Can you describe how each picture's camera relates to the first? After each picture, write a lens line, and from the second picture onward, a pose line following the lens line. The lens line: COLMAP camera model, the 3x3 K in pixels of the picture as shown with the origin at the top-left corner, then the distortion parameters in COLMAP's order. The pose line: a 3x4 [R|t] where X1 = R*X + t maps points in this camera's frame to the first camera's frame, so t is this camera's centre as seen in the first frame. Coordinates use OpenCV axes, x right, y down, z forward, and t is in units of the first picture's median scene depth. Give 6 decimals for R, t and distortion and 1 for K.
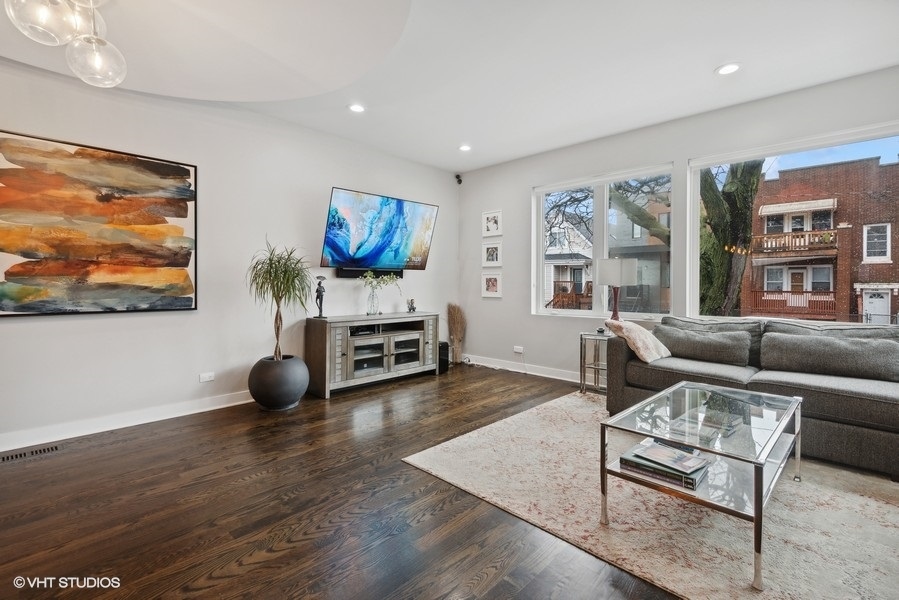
lens RADIAL K [[421.0, 0, 446.8], [0, 421.0, 302.1], [0, 0, 1]] dist [0.034730, -0.000007]
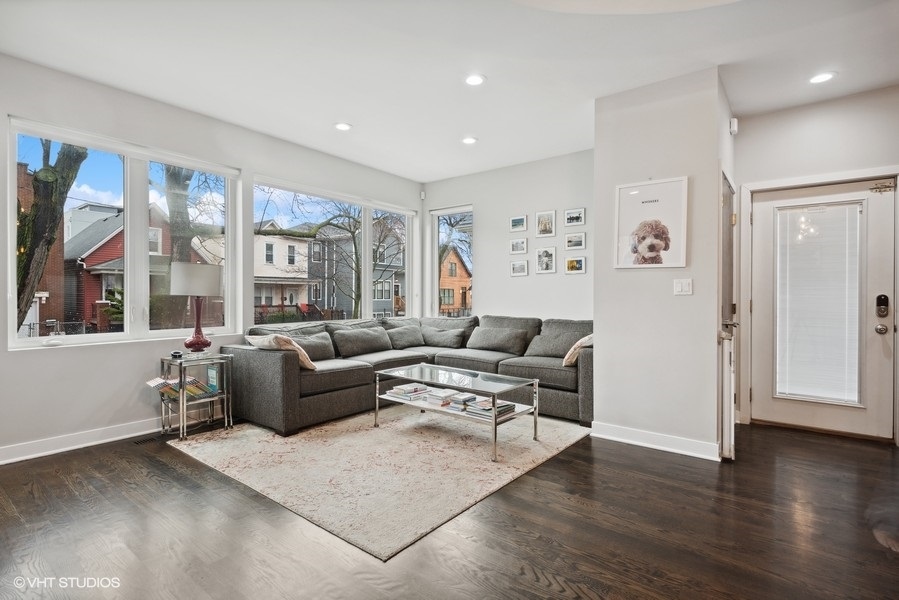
lens RADIAL K [[452.3, 0, 450.6], [0, 452.3, 294.5], [0, 0, 1]] dist [0.021868, -0.000120]
pose [[-0.108467, -0.008611, 0.994063, -0.777899], [0.044804, 0.998904, 0.013541, -0.046045], [-0.993090, 0.046006, -0.107962, 0.899720]]
